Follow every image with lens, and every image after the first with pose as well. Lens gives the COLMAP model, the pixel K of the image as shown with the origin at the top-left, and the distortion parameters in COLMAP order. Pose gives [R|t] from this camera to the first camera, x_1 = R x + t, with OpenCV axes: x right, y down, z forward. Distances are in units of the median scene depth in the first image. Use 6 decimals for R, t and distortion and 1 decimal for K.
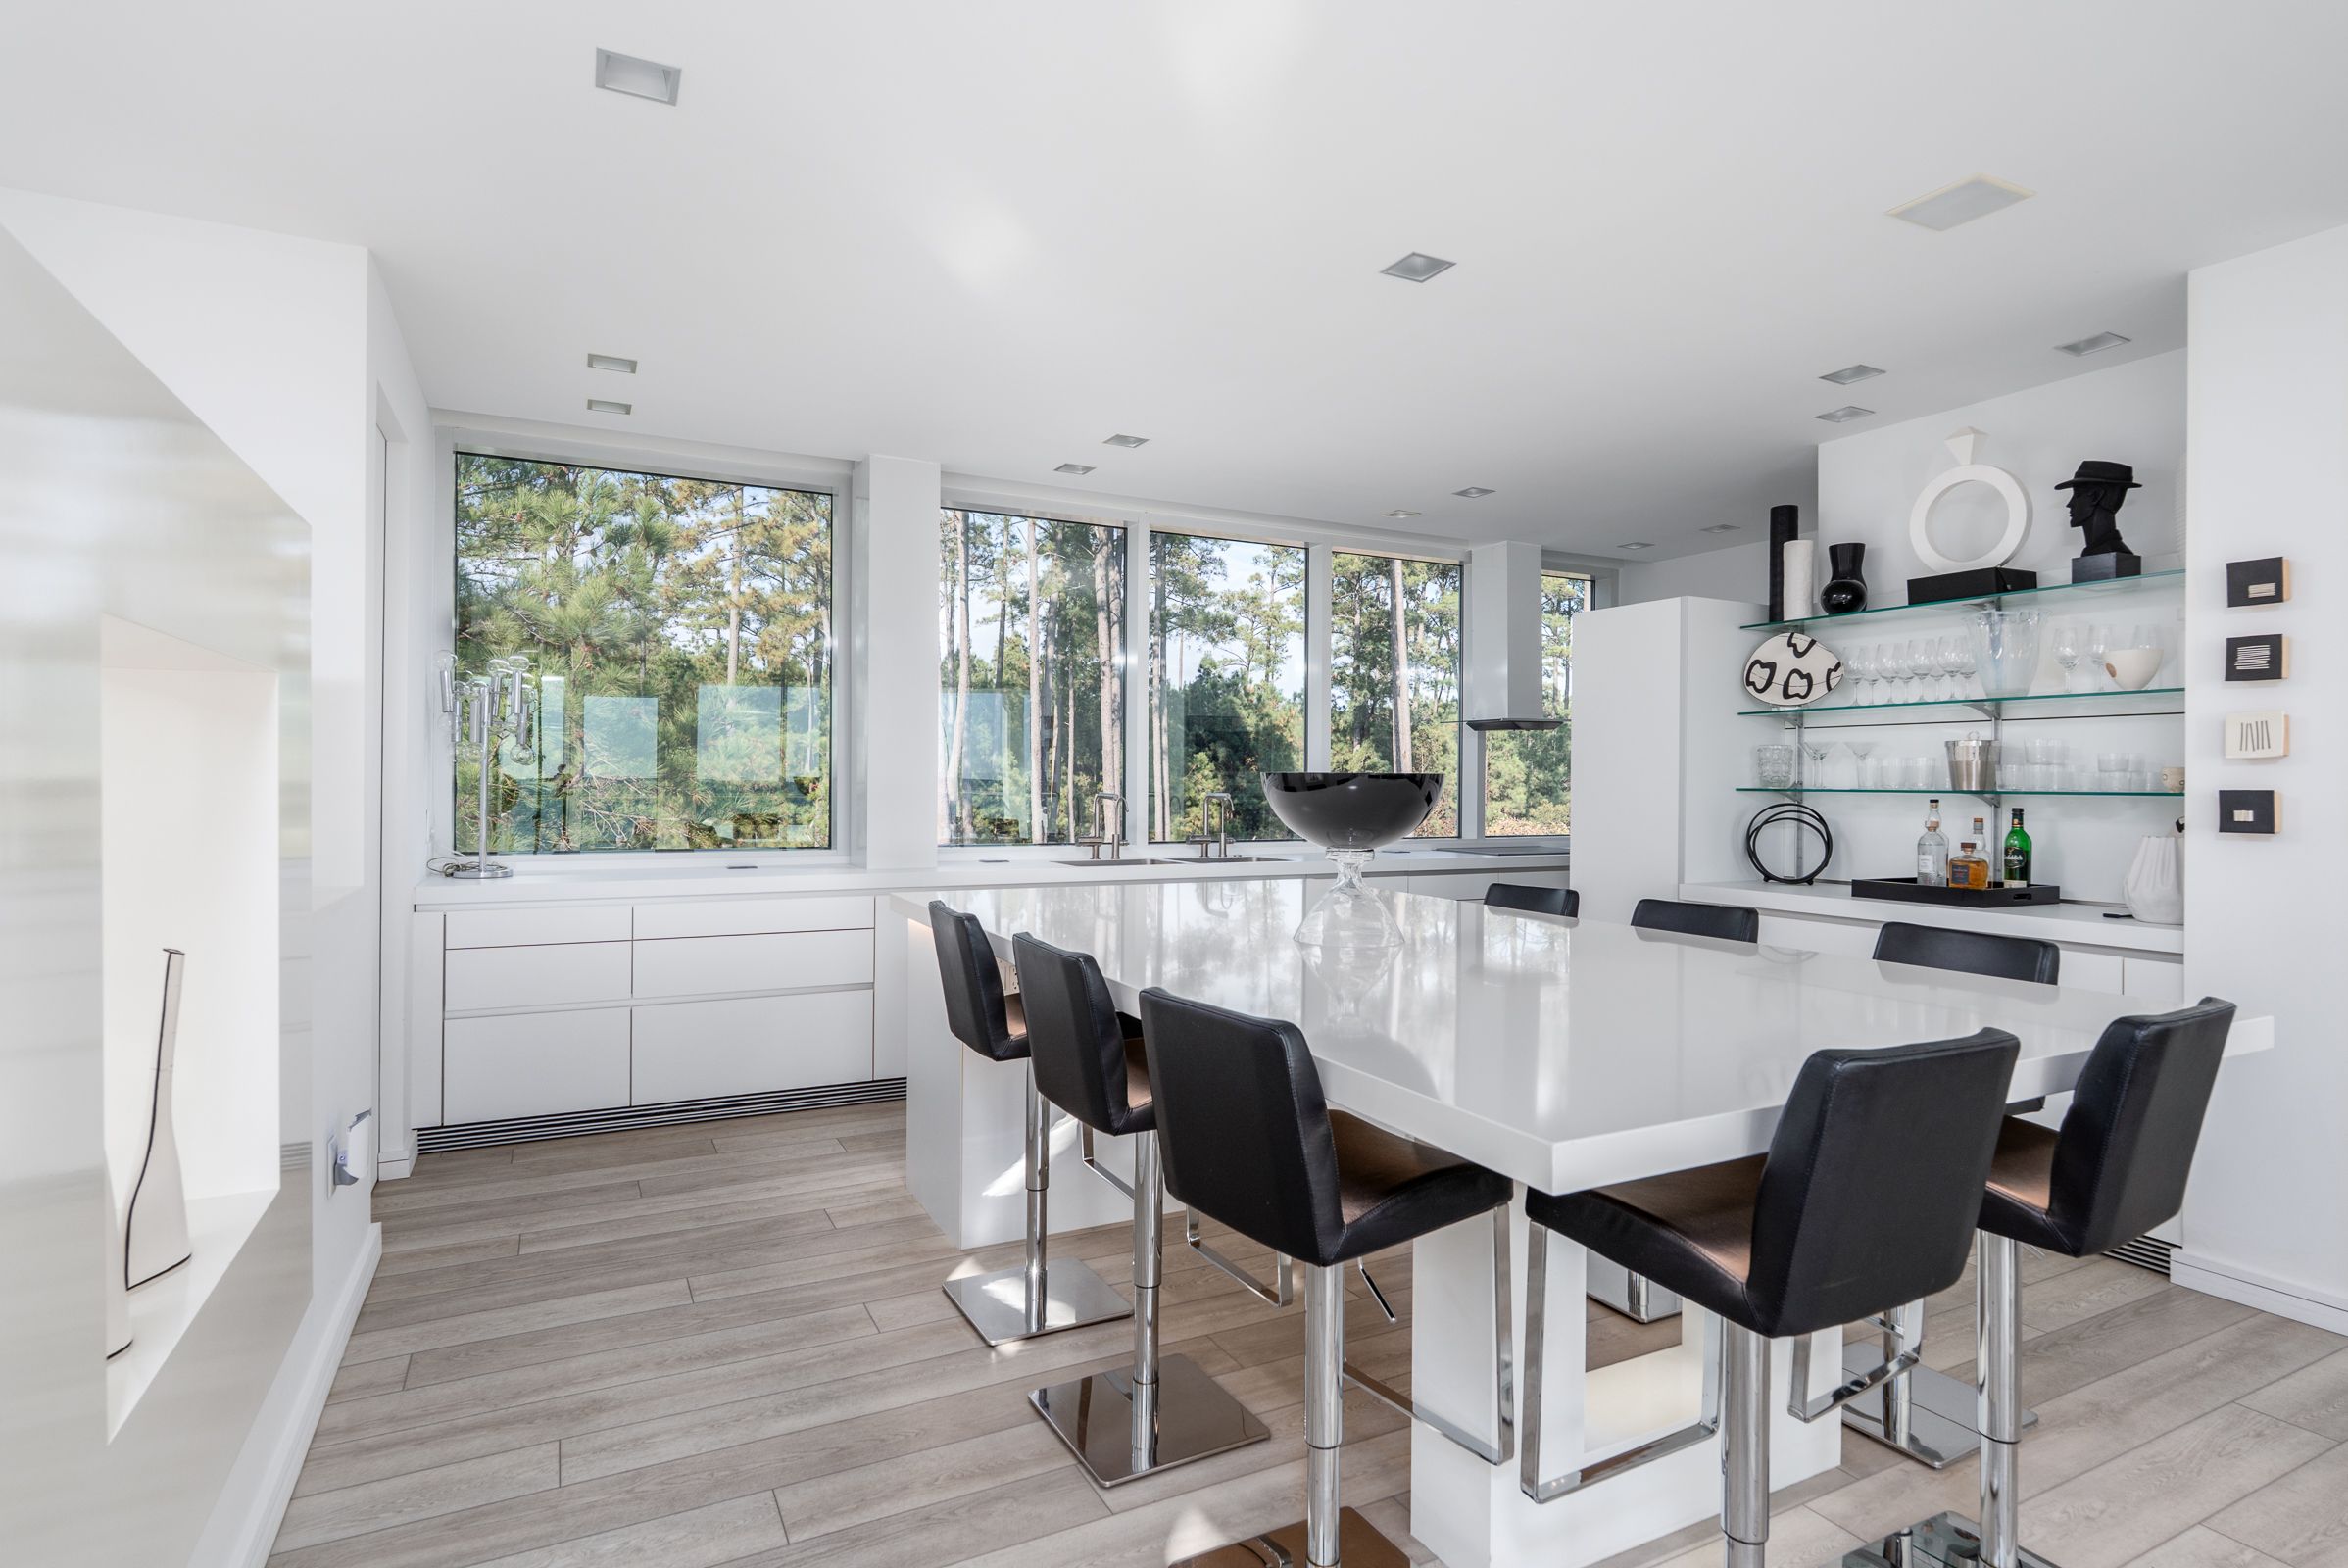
lens RADIAL K [[1181.0, 0, 1173.6], [0, 1181.0, 781.4], [0, 0, 1]] dist [-0.003529, 0.000507]
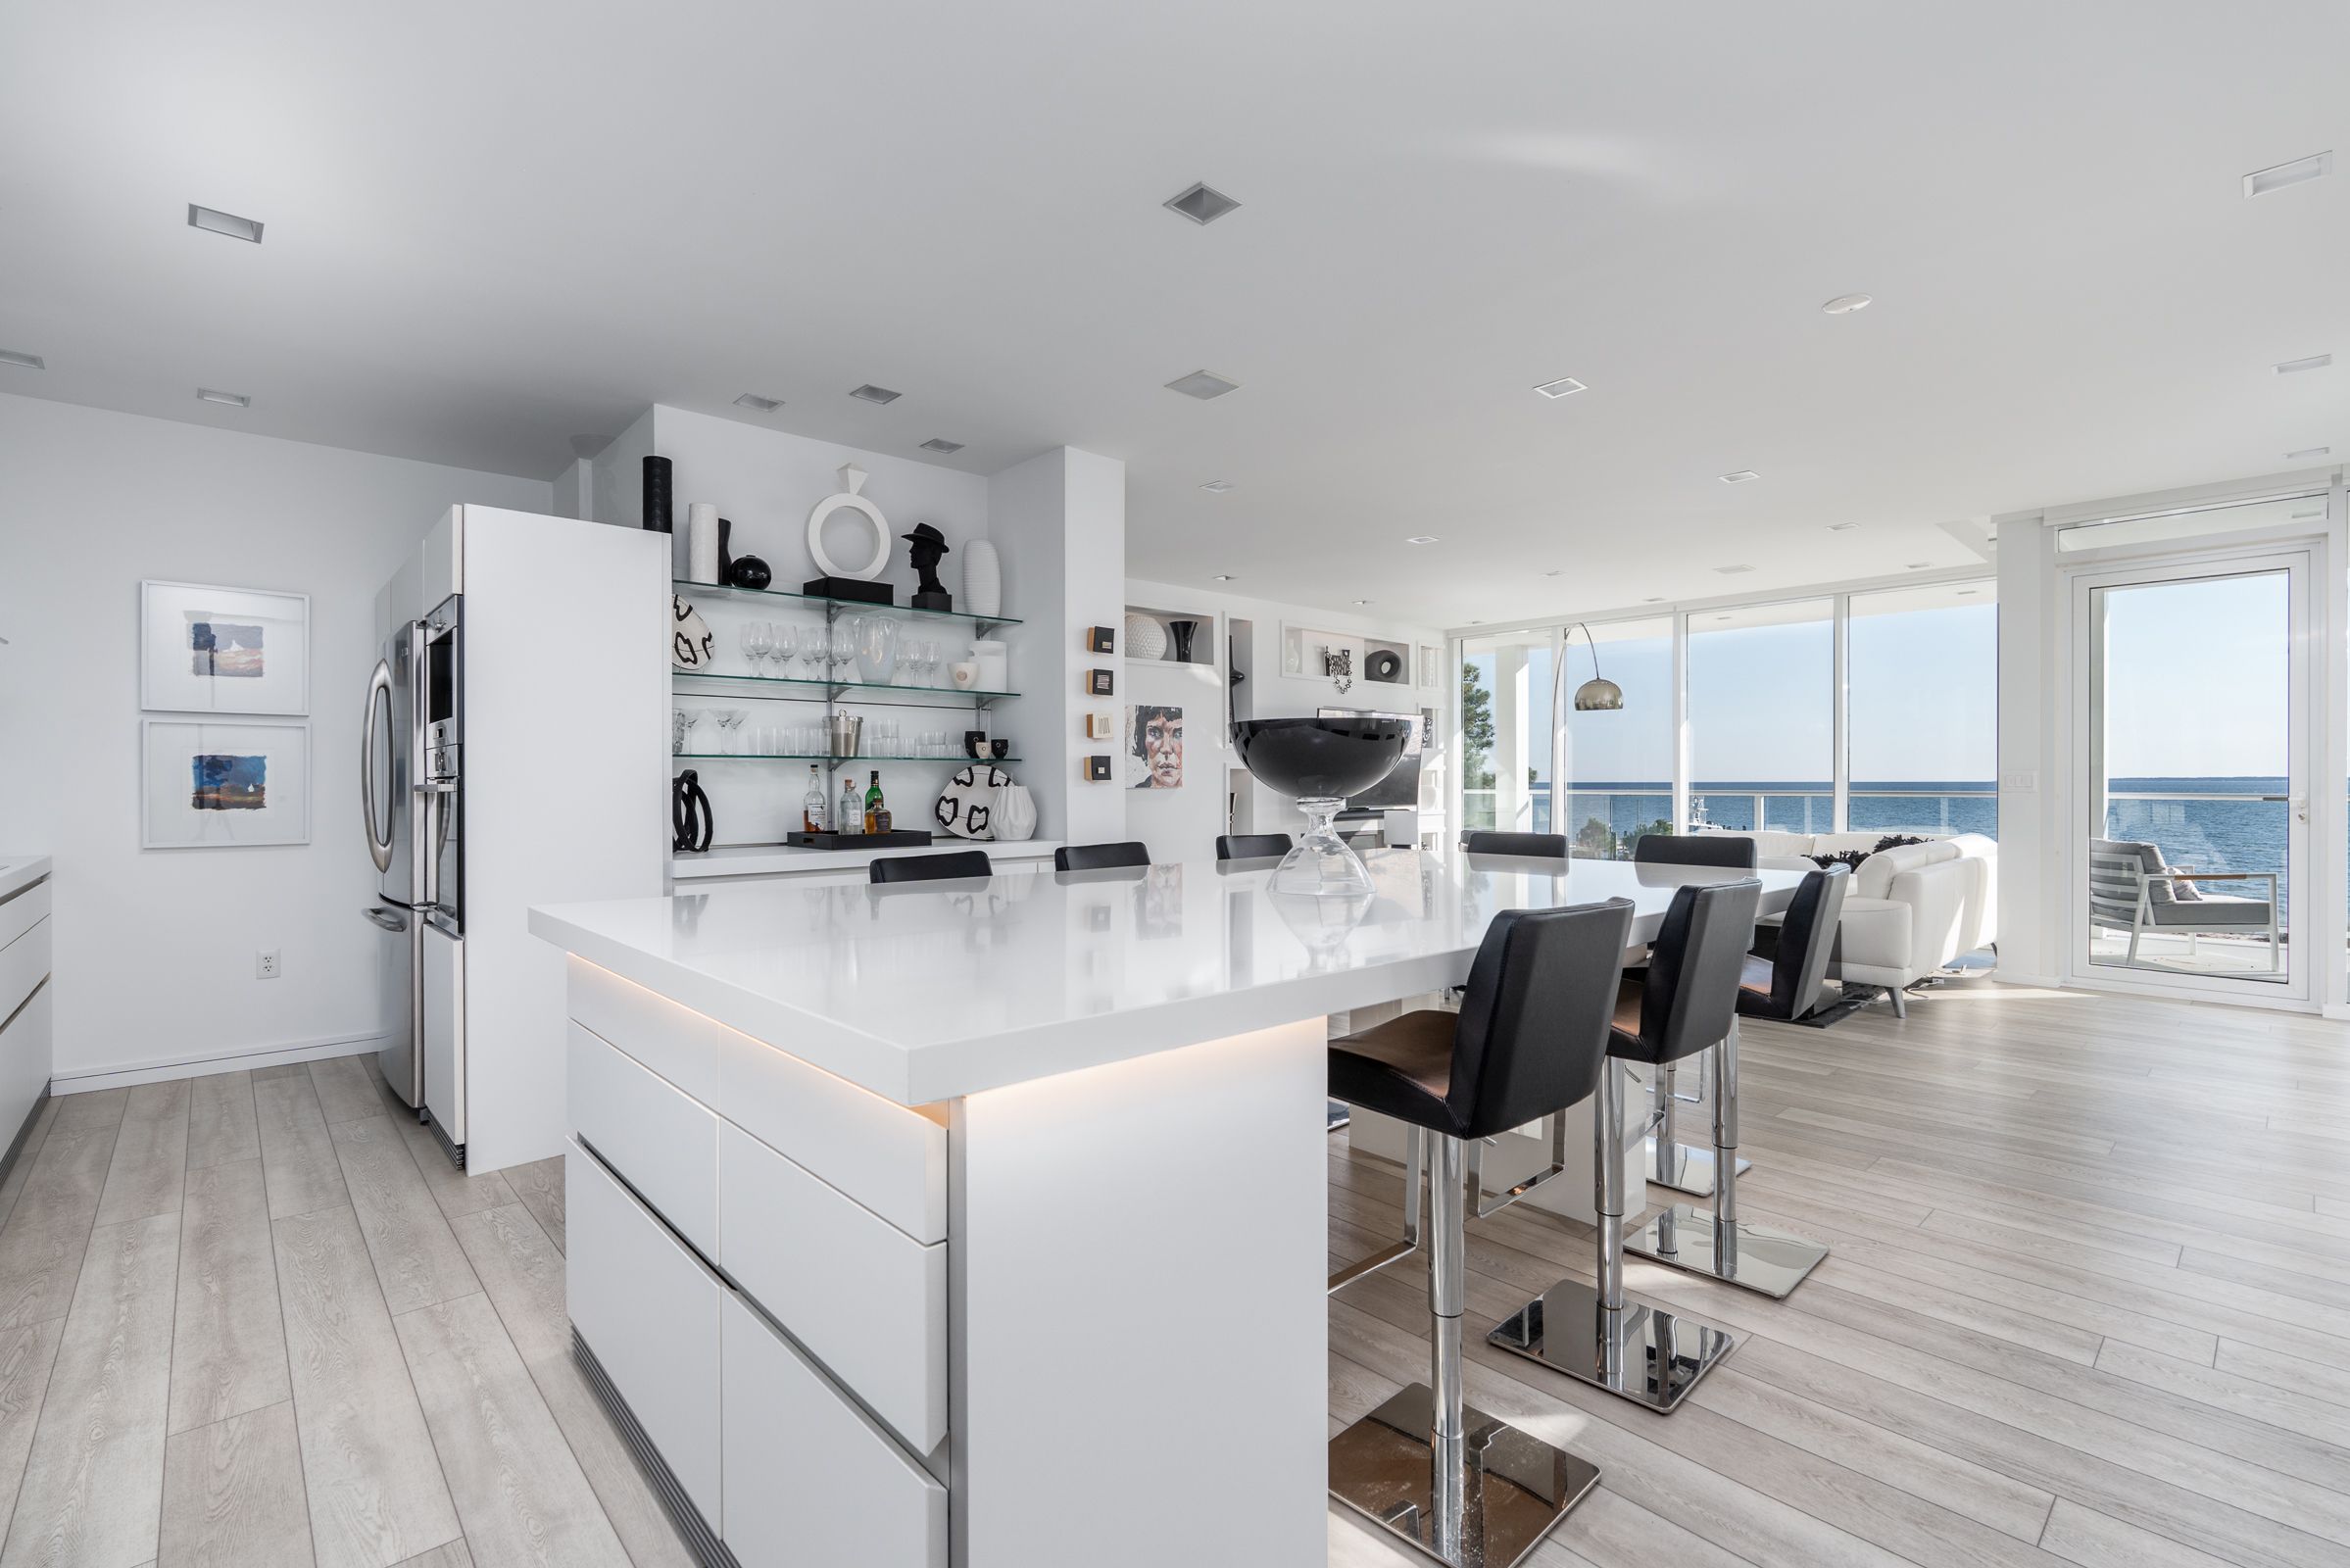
lens RADIAL K [[1053.9, 0, 1171.9], [0, 1053.9, 786.0], [0, 0, 1]] dist [0.000964, -0.000667]
pose [[-0.259326, -0.011553, 0.965721, -0.519795], [0.001456, 0.999923, 0.012353, 0.026504], [-0.965789, 0.004610, -0.259289, 1.032859]]
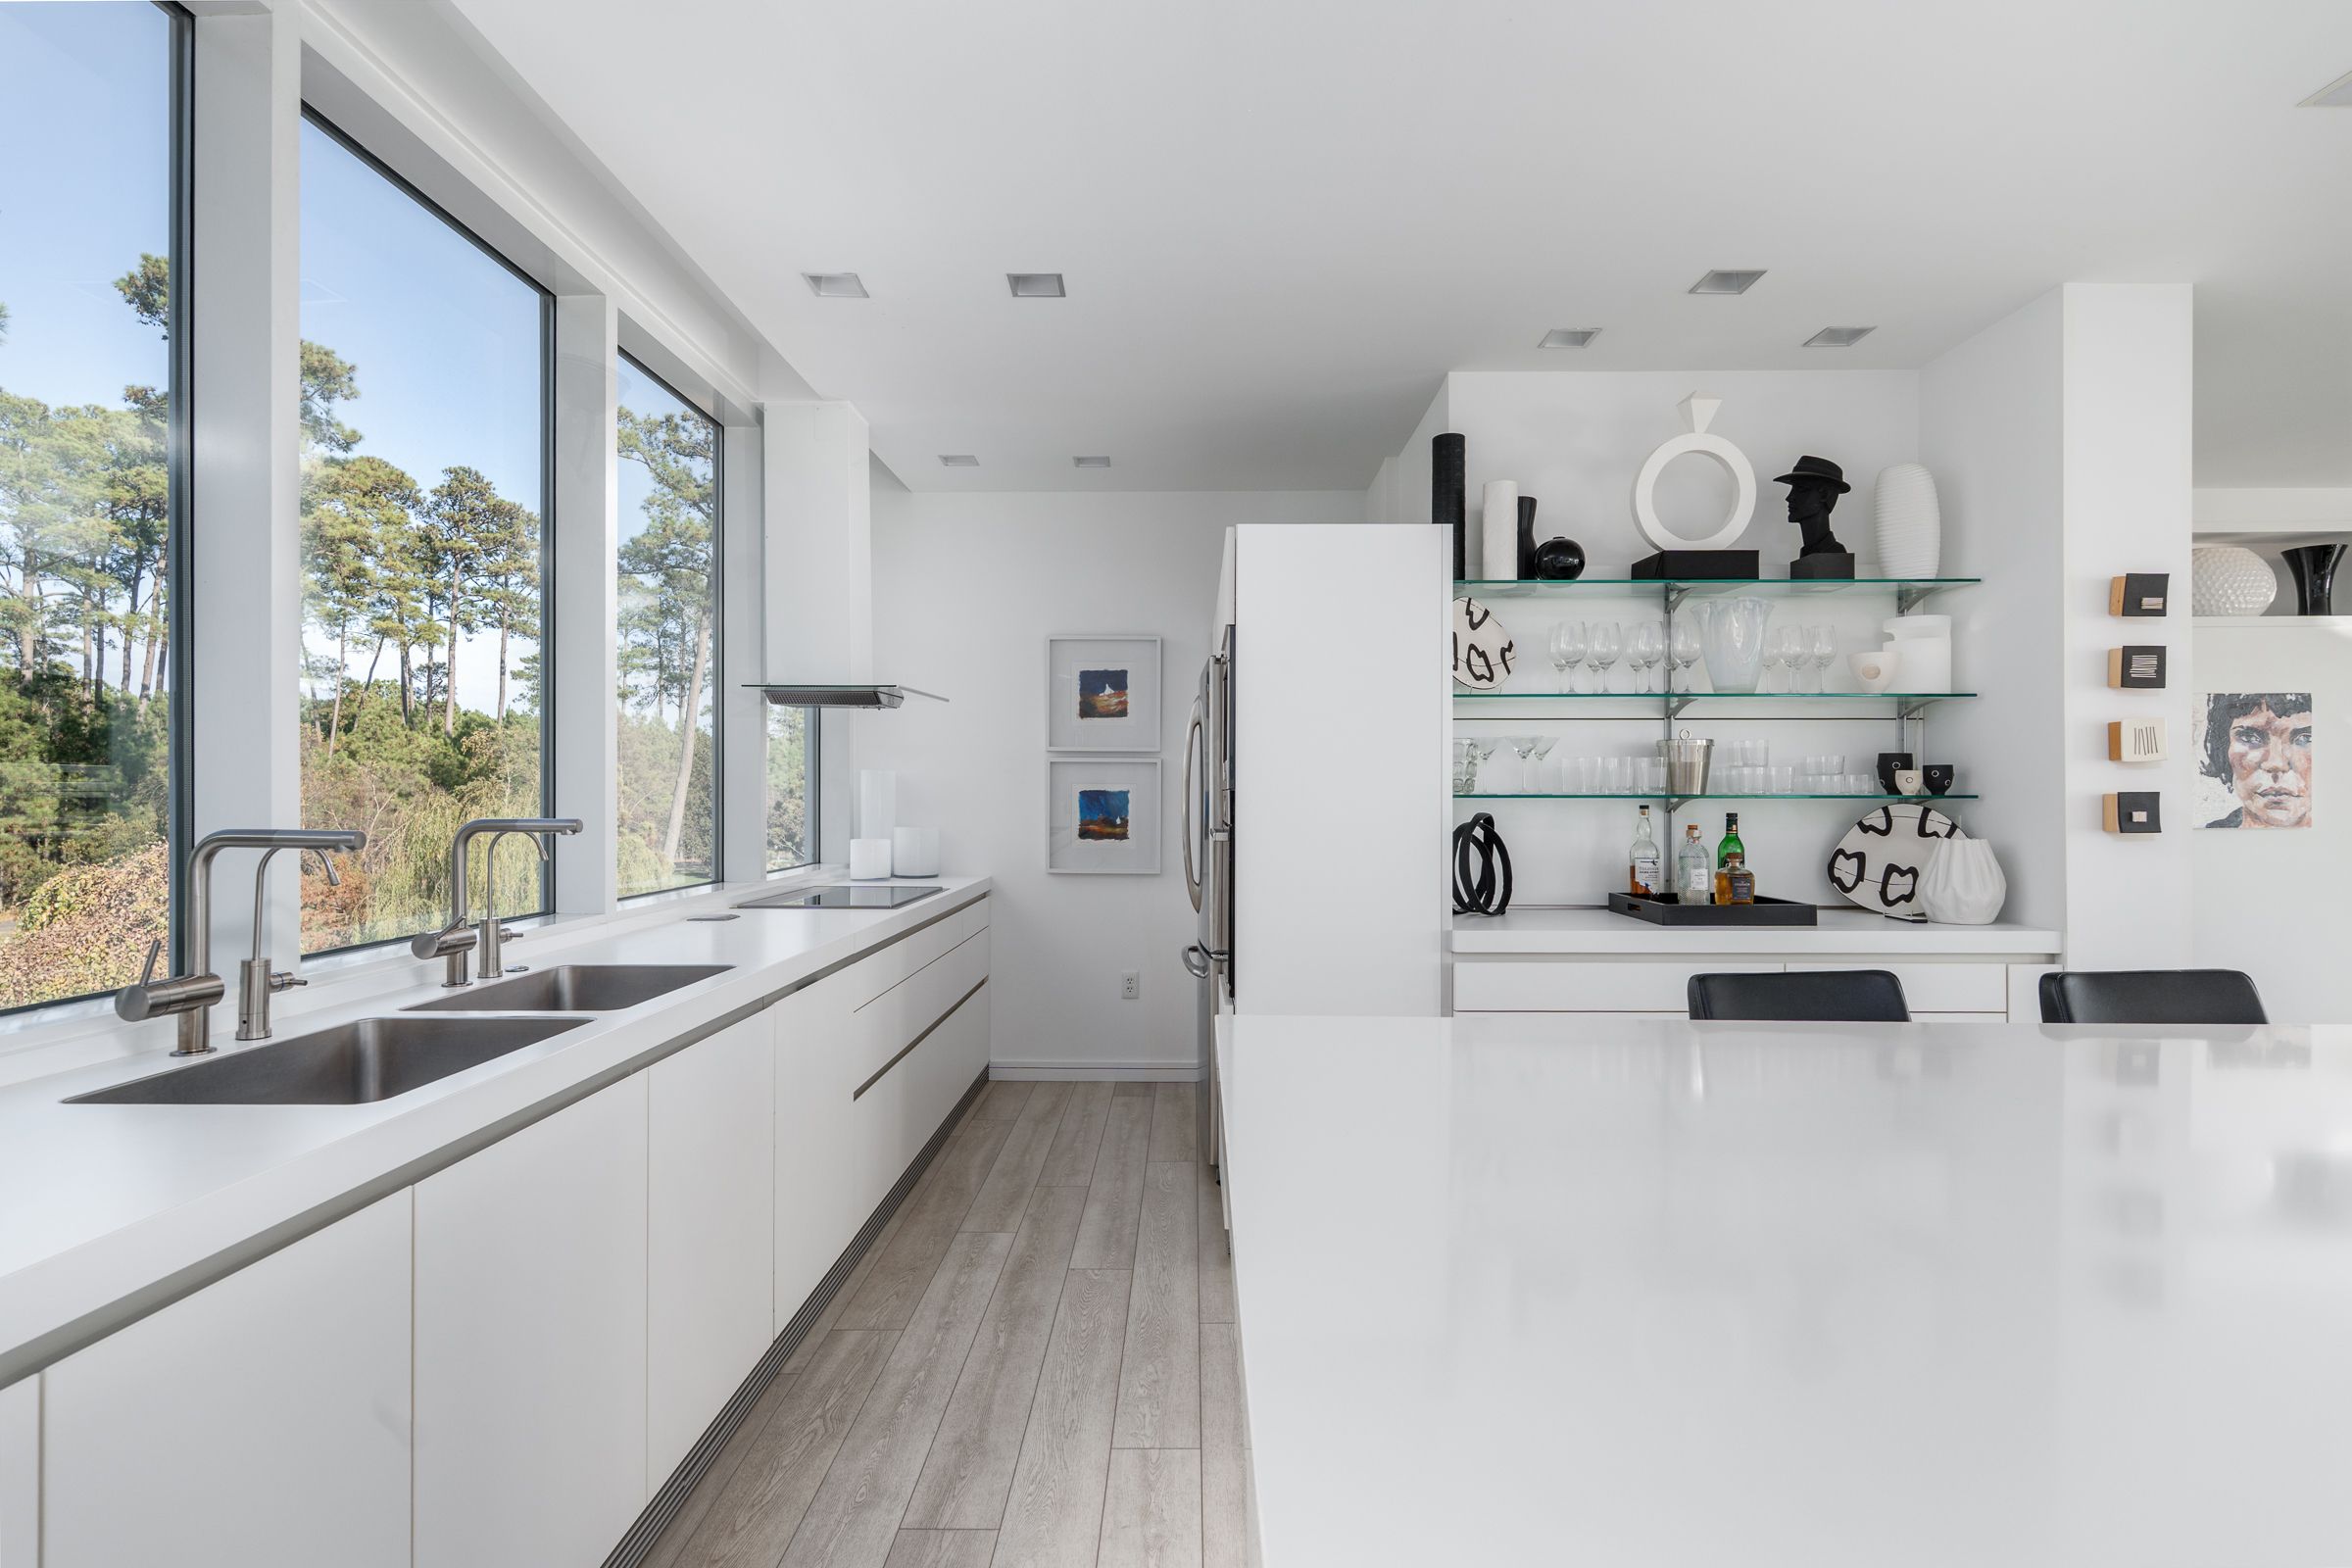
lens RADIAL K [[1182.9, 0, 1161.1], [0, 1182.9, 790.5], [0, 0, 1]] dist [-0.003529, 0.000507]
pose [[0.472233, -0.004462, 0.881462, -0.339543], [0.002836, 0.999990, 0.003542, -0.000012], [-0.881469, 0.000828, 0.472241, 1.002403]]
